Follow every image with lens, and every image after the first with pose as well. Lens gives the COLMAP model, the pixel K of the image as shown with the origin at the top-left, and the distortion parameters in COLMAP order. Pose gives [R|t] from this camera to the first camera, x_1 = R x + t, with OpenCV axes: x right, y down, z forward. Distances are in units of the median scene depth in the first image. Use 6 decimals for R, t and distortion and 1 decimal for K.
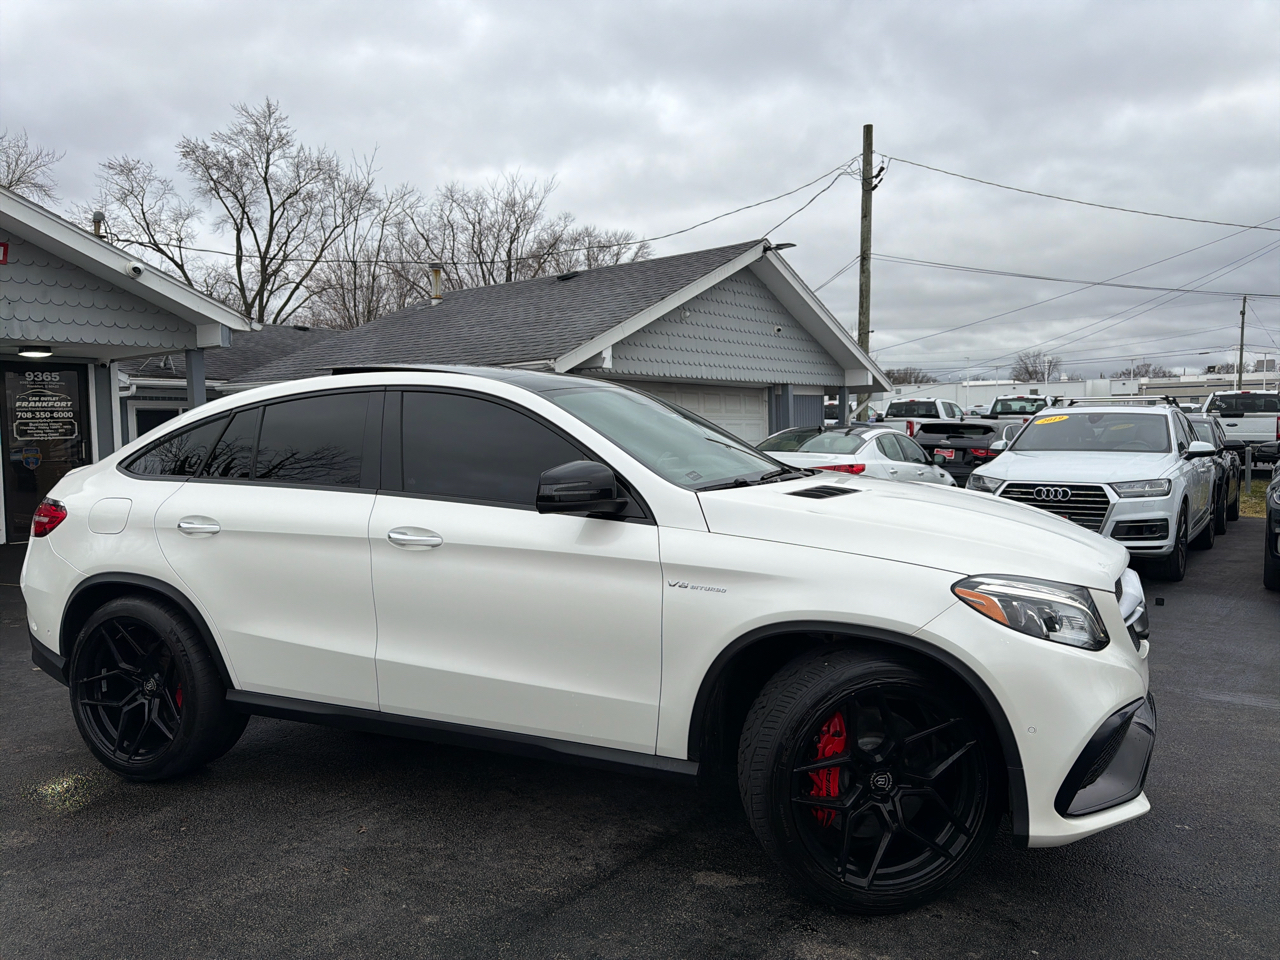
lens RADIAL K [[915.0, 0, 633.7], [0, 915.0, 487.7], [0, 0, 1]] dist [0.050228, -0.071067]
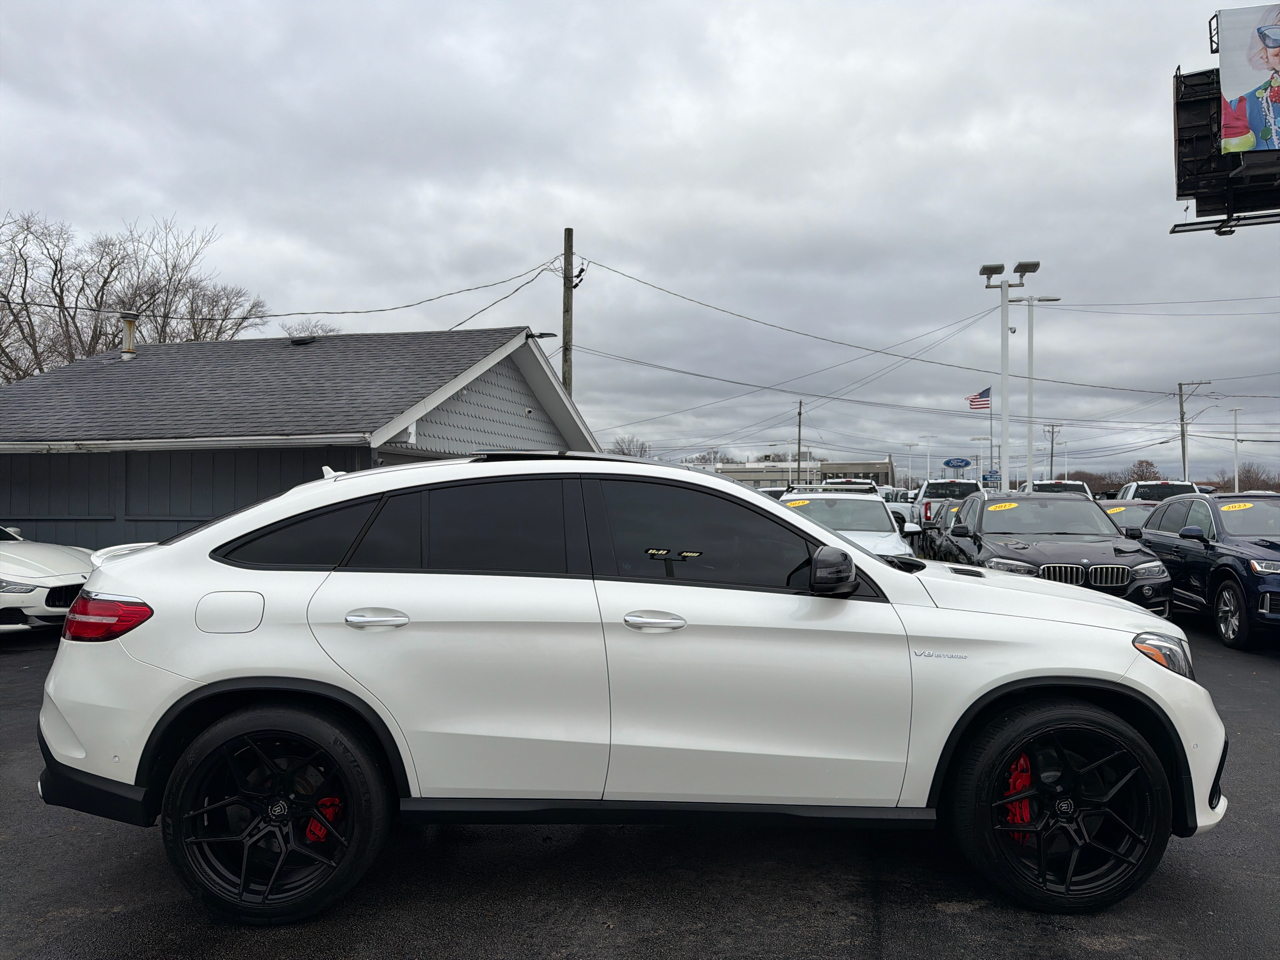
lens RADIAL K [[904.5, 0, 631.4], [0, 904.5, 489.9], [0, 0, 1]] dist [0.065131, -0.078660]
pose [[0.908975, 0.020345, 0.416354, -0.172785], [0.011759, 0.997159, -0.074398, -0.004610], [-0.416684, 0.072522, 0.906154, 0.018900]]
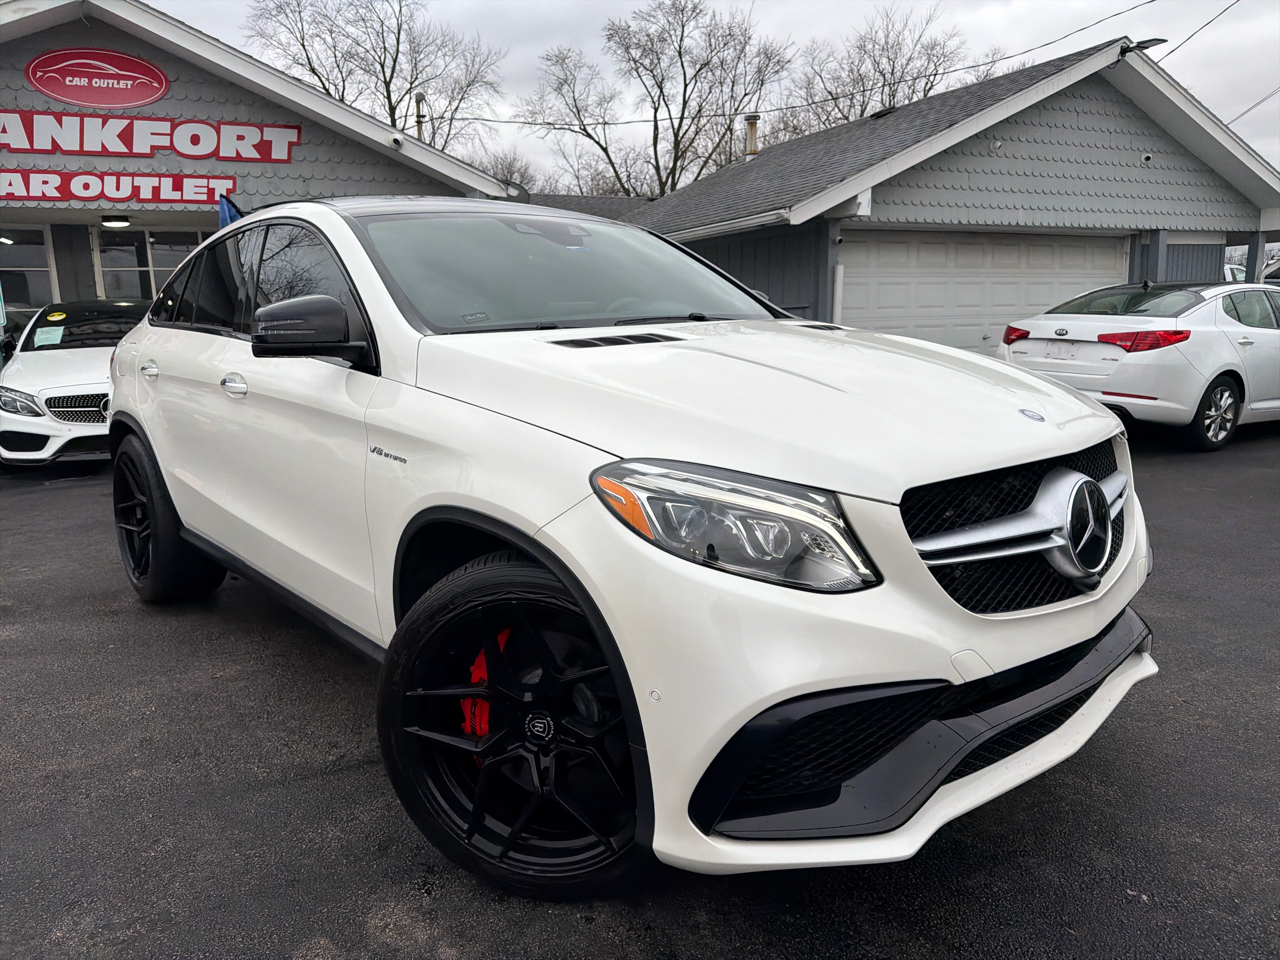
lens RADIAL K [[916.3, 0, 654.9], [0, 916.3, 482.0], [0, 0, 1]] dist [0.039268, -0.059423]
pose [[0.900190, 0.074896, -0.429008, 0.143817], [-0.020376, 0.991265, 0.130300, 0.006231], [0.435020, -0.108553, 0.893853, 0.096385]]
